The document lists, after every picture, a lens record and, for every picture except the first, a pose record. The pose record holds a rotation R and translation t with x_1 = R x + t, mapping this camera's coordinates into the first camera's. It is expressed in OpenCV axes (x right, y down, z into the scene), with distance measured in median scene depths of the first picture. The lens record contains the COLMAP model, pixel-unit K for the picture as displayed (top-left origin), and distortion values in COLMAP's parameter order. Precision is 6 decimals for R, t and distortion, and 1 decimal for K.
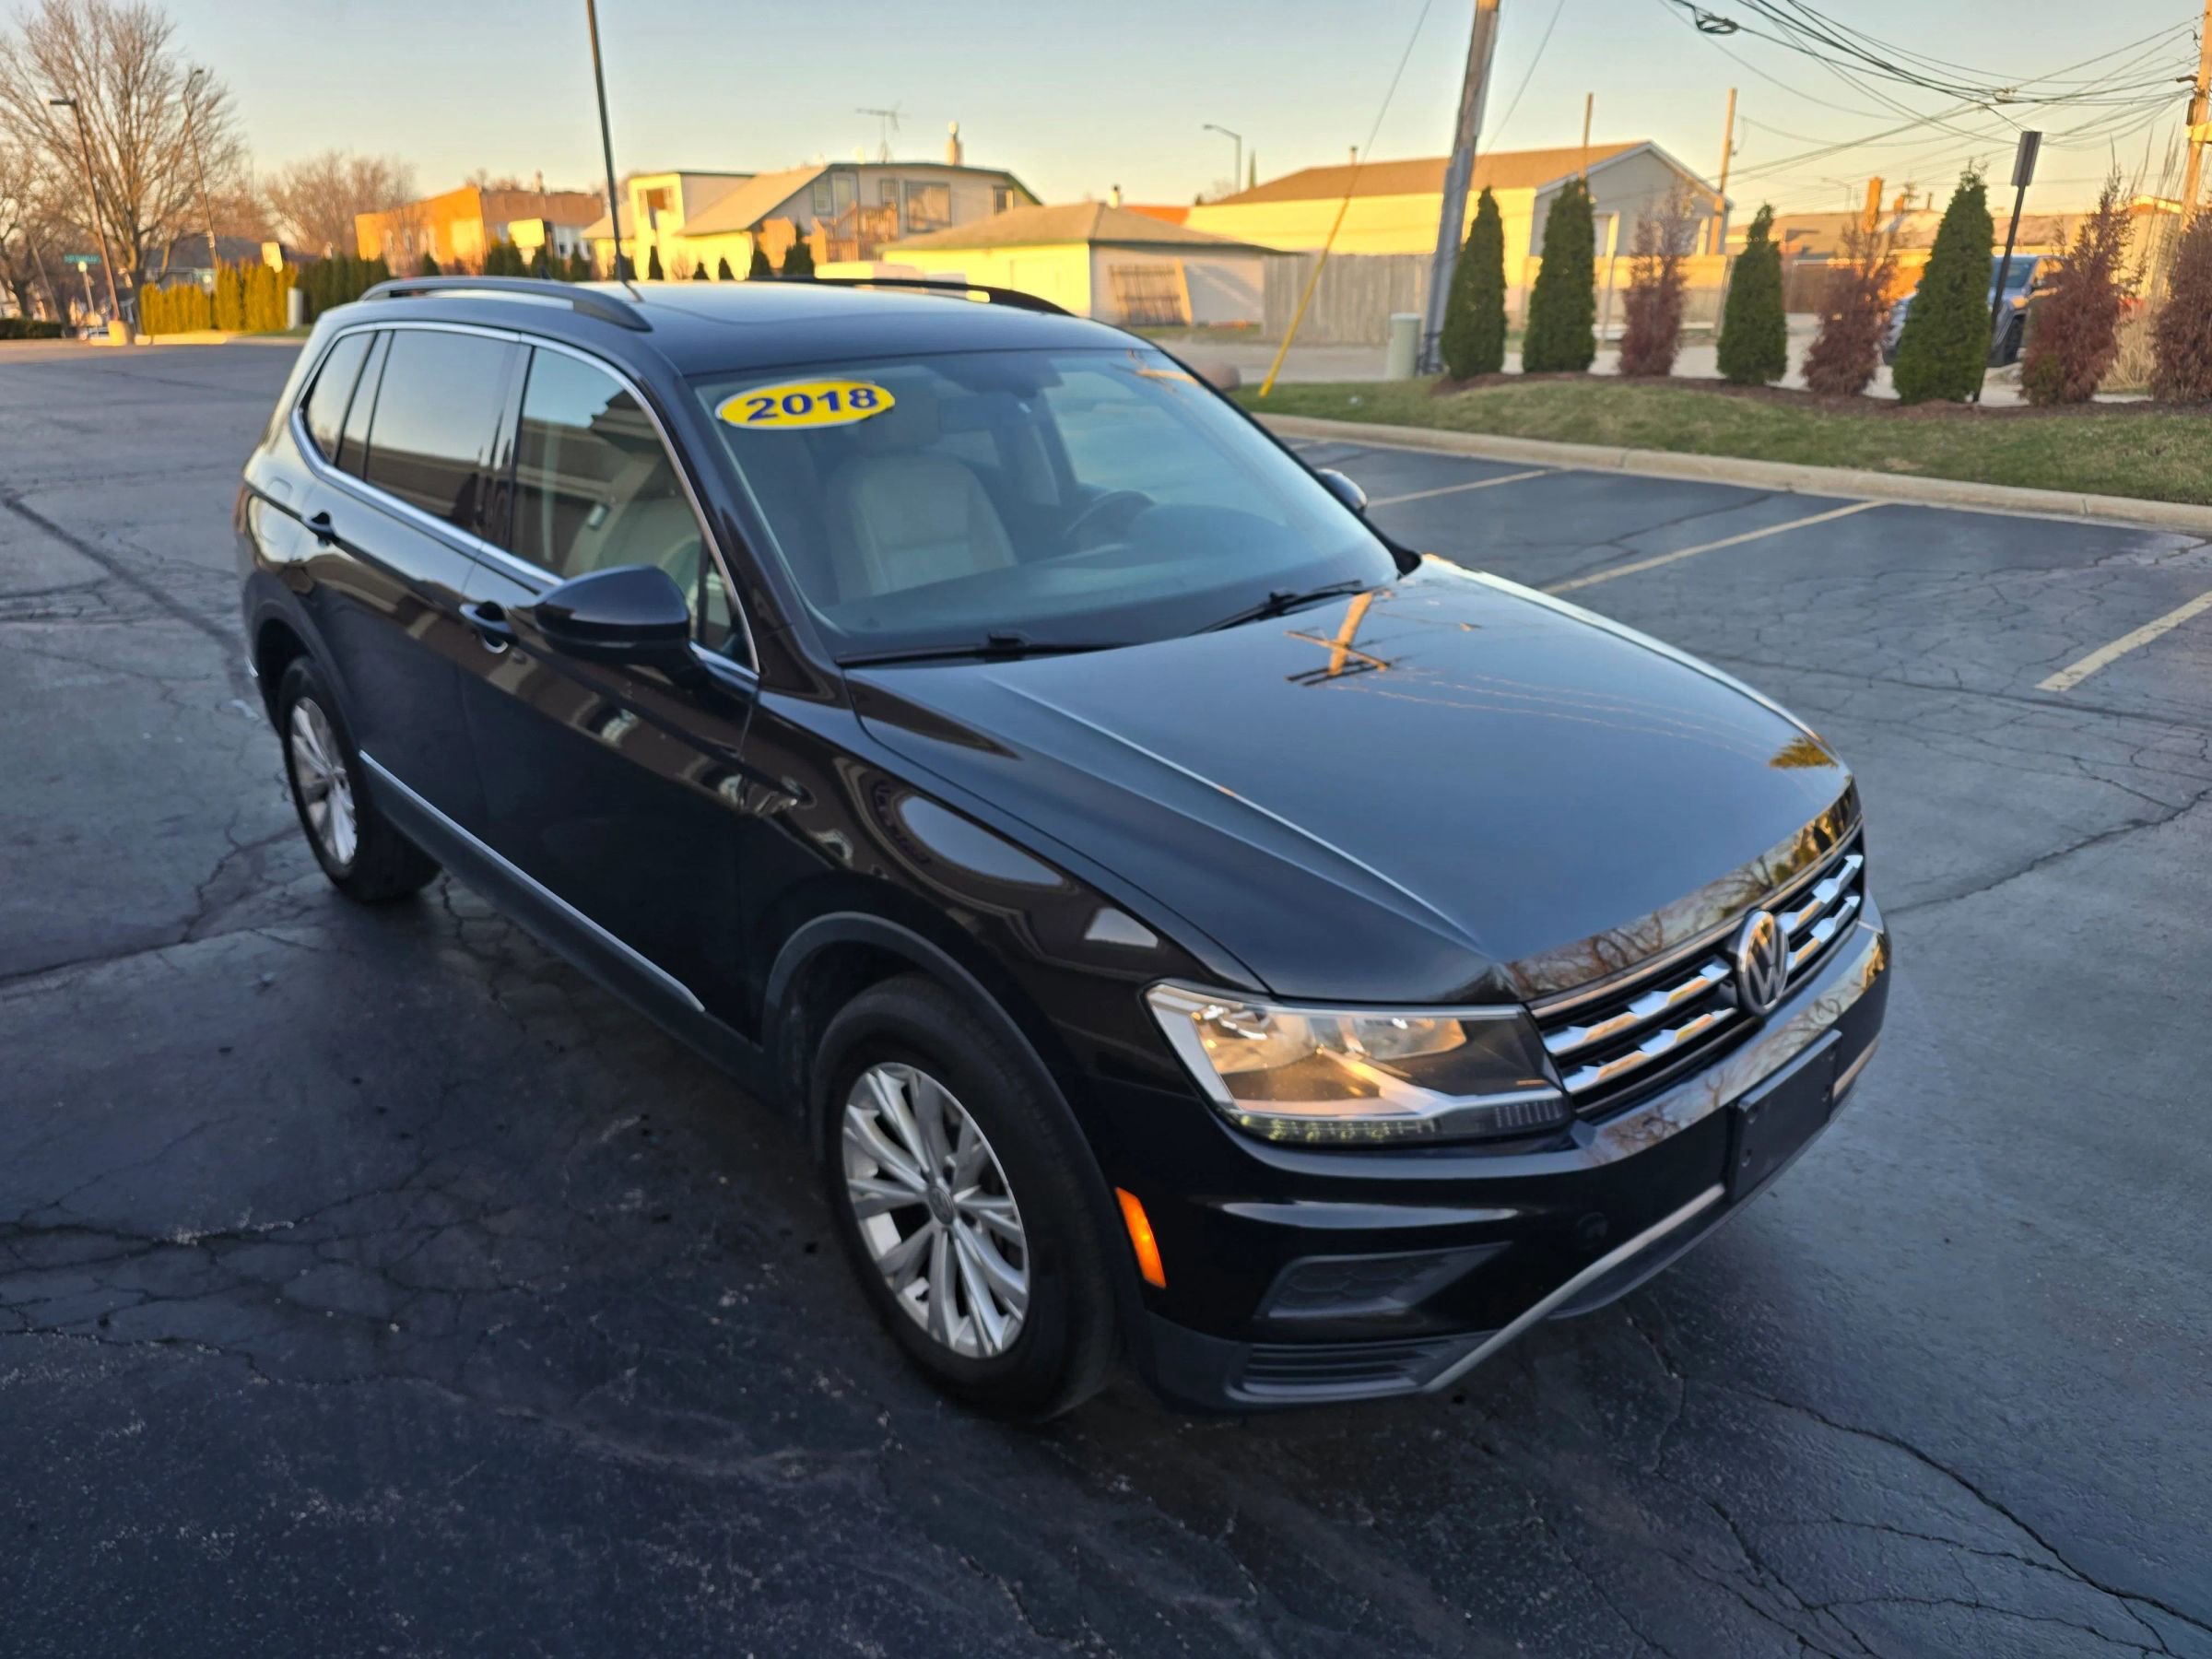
lens RADIAL K [[1508.8, 0, 1106.0], [0, 1508.8, 829.5], [0, 0, 1]] dist [0.033810, -0.028305]
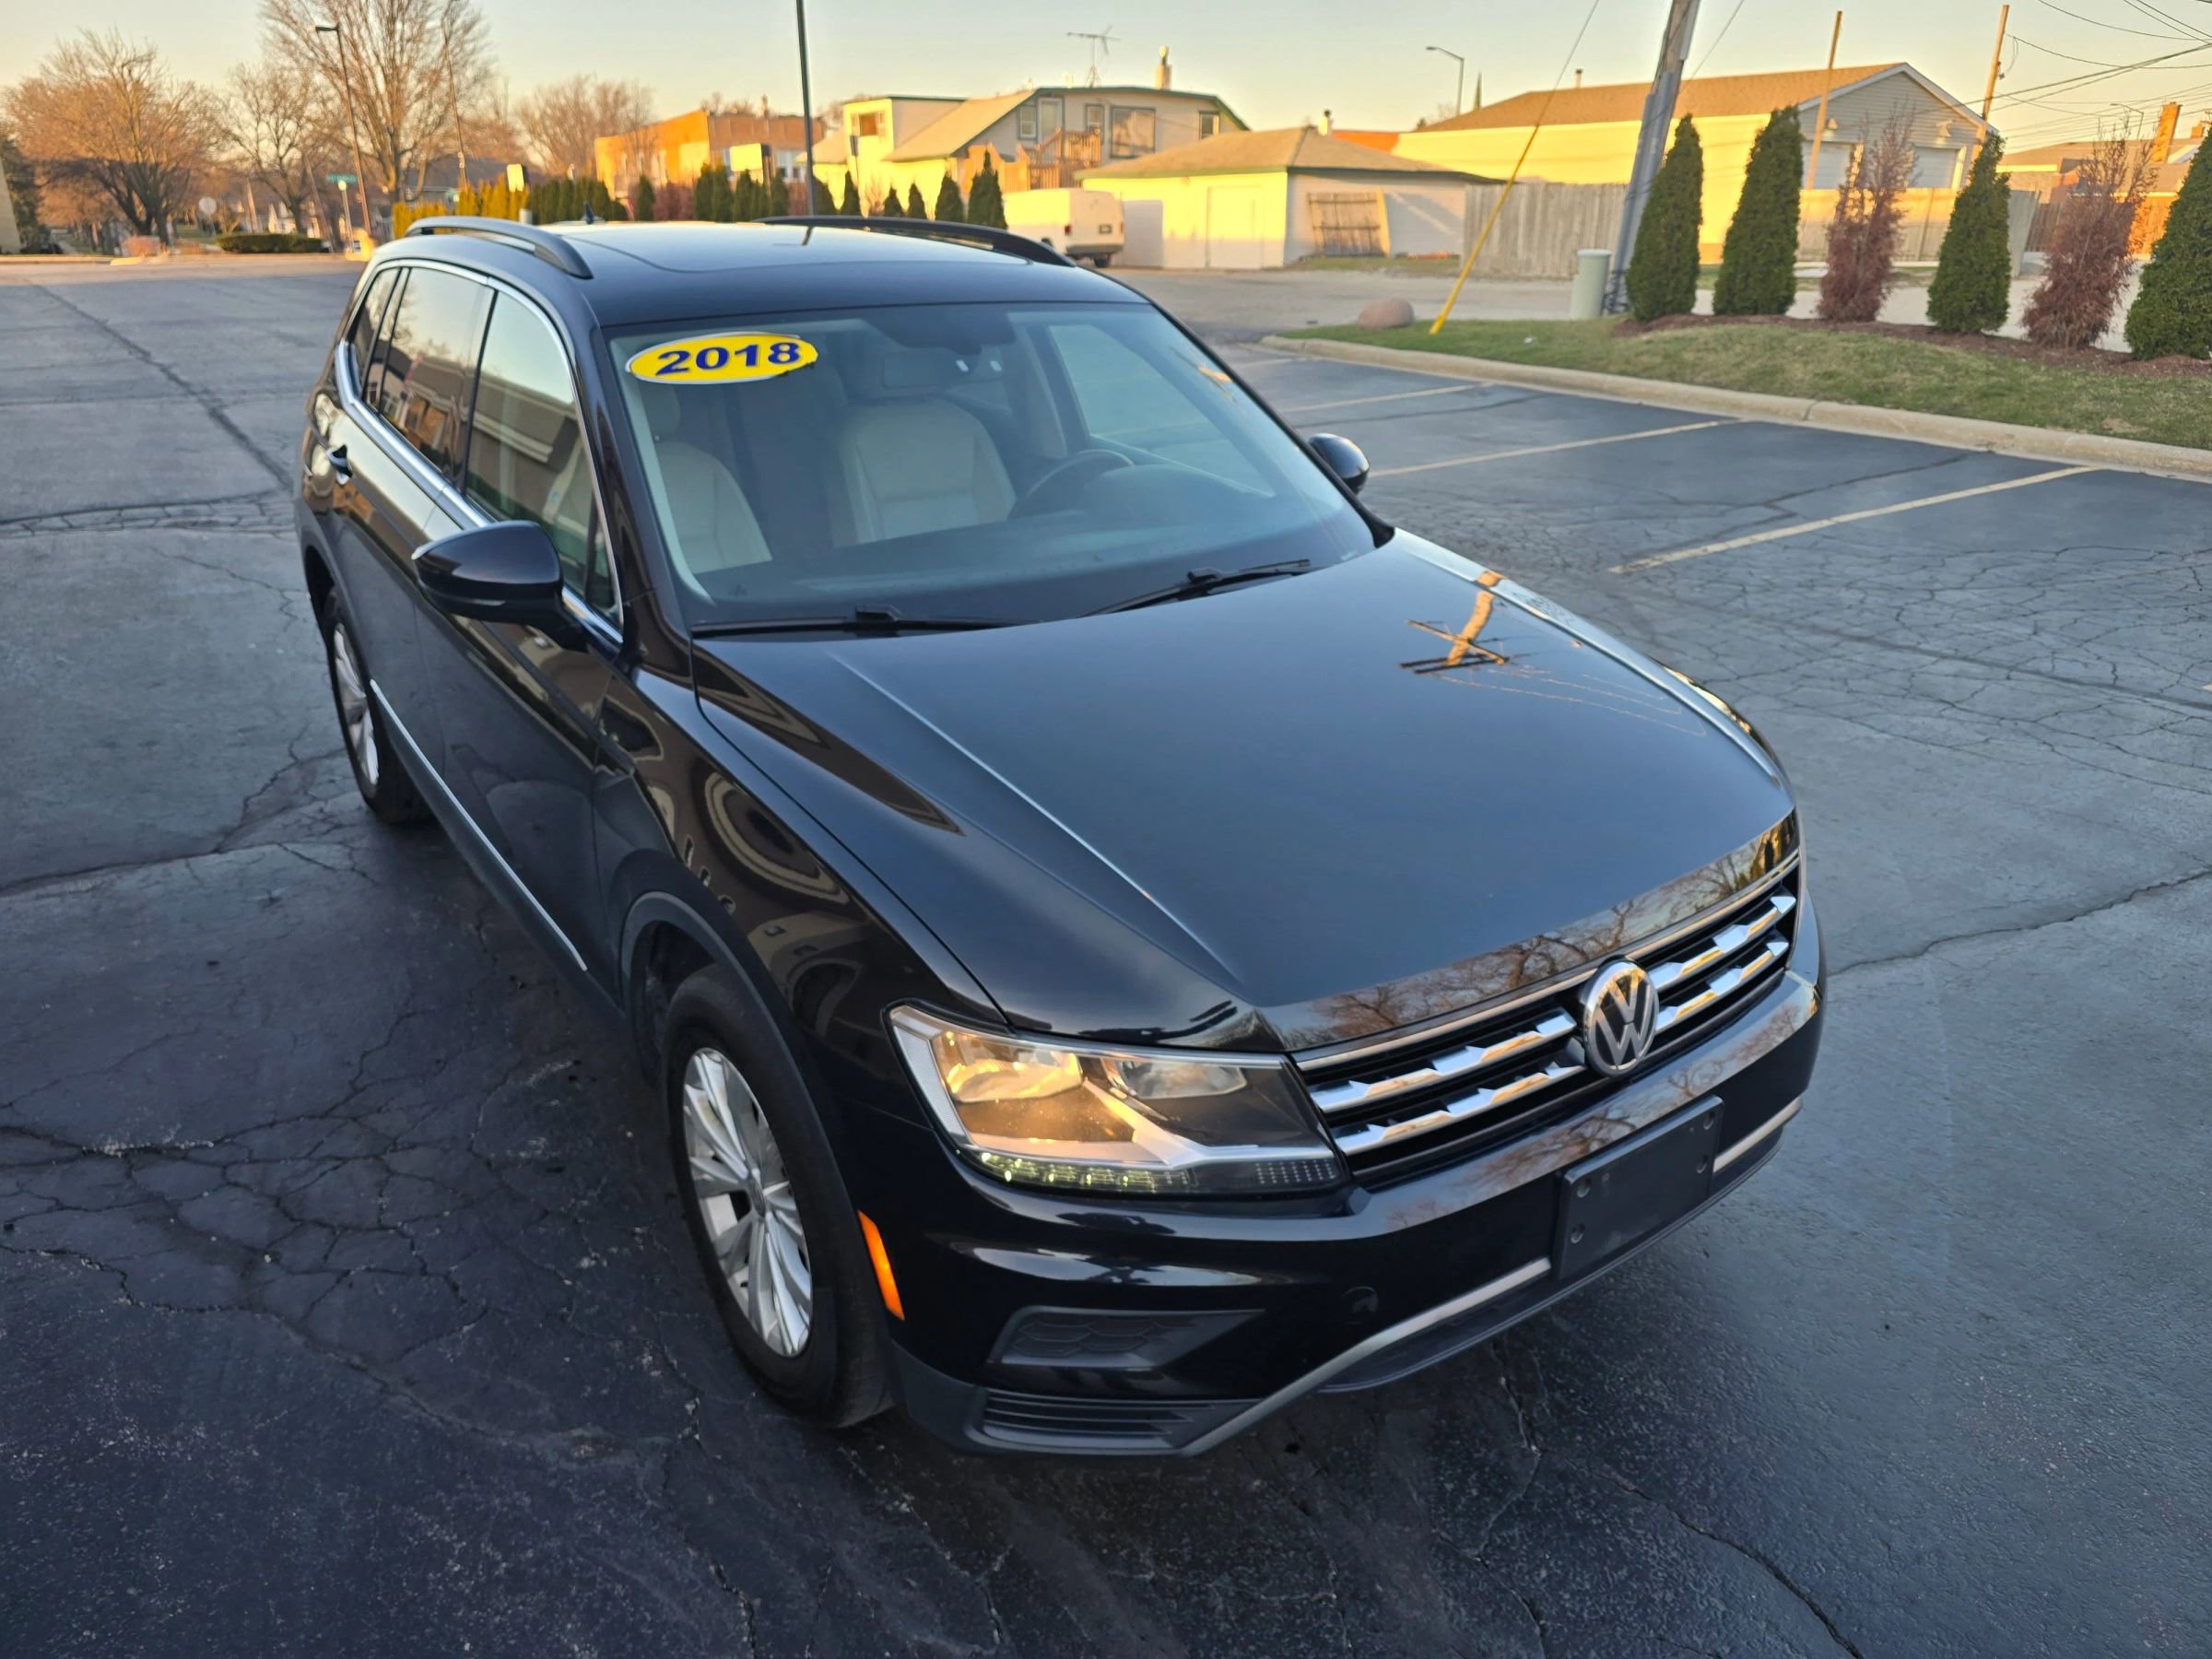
lens RADIAL K [[1500.3, 0, 1096.0], [0, 1500.3, 807.5], [0, 0, 1]] dist [0.038902, -0.032555]
pose [[0.990294, 0.060468, -0.125143, 0.042868], [-0.056486, 0.997785, 0.035135, -0.009617], [0.126990, -0.027725, 0.991516, 0.014381]]
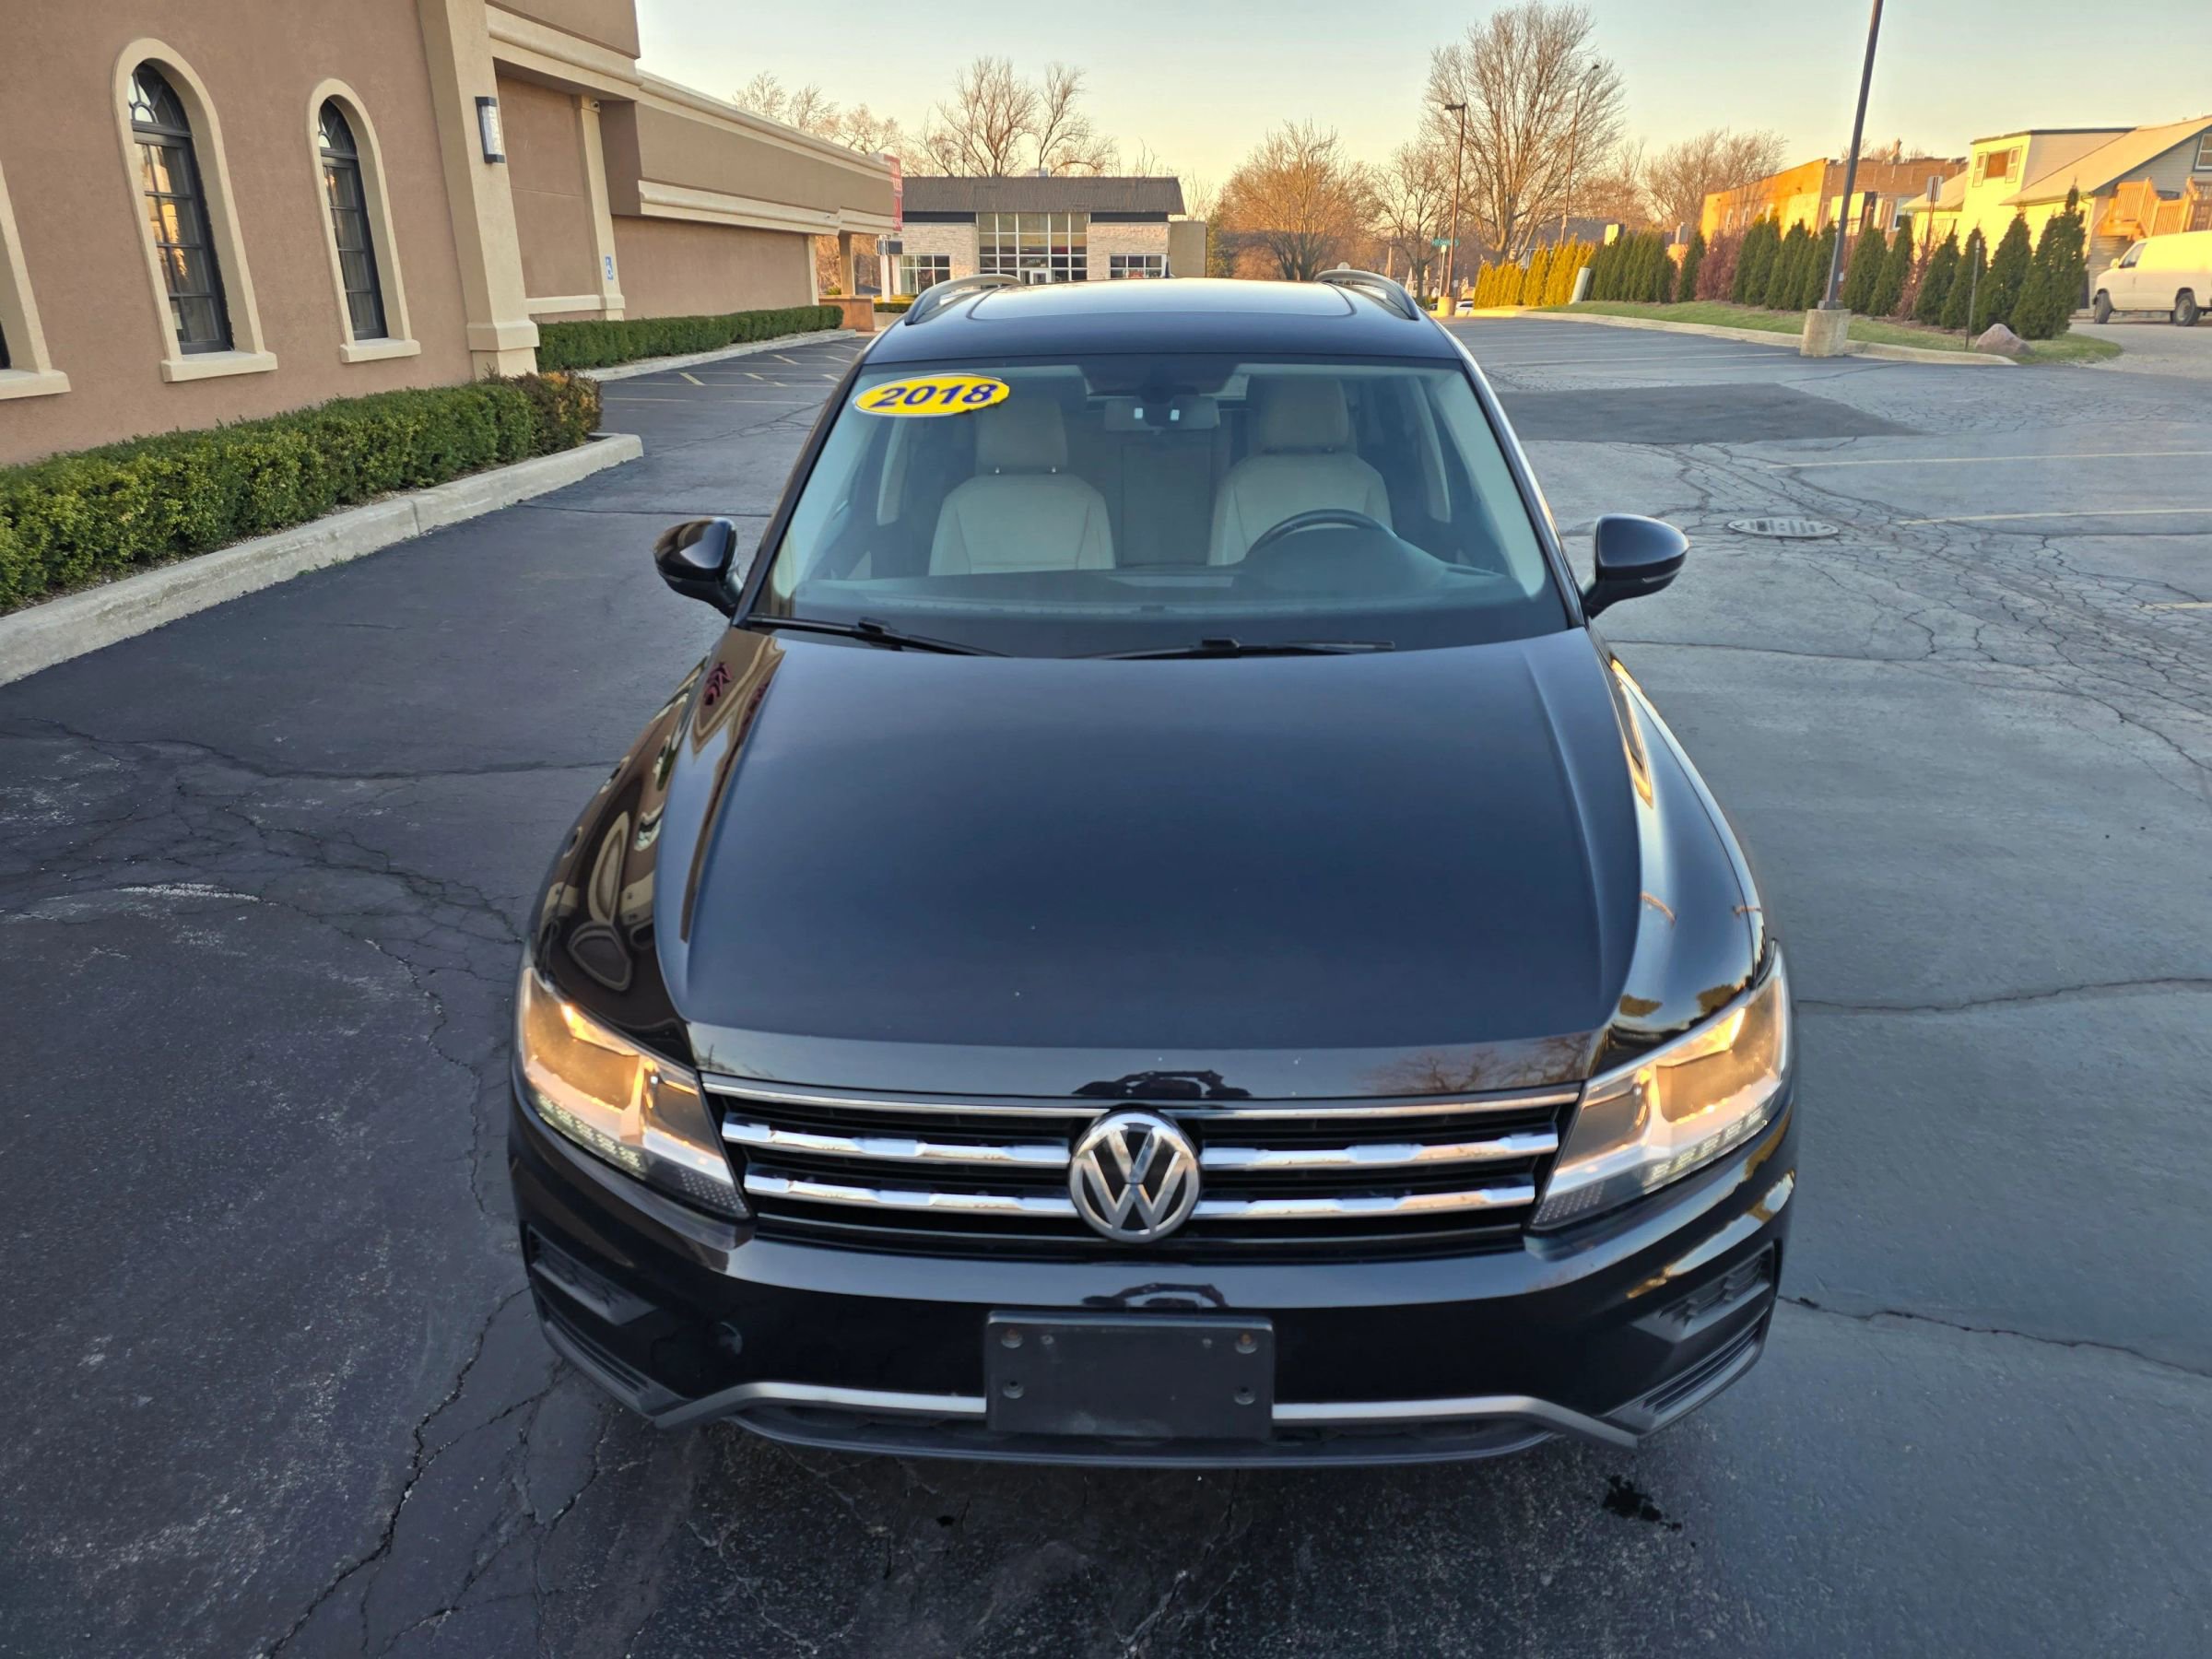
lens RADIAL K [[1466.6, 0, 1119.2], [0, 1466.6, 830.4], [0, 0, 1]] dist [0.061090, -0.038577]
pose [[0.699981, 0.256724, -0.666422, 0.166449], [-0.242127, 0.963197, 0.116730, -0.032375], [0.671863, 0.079651, 0.736380, 0.078594]]
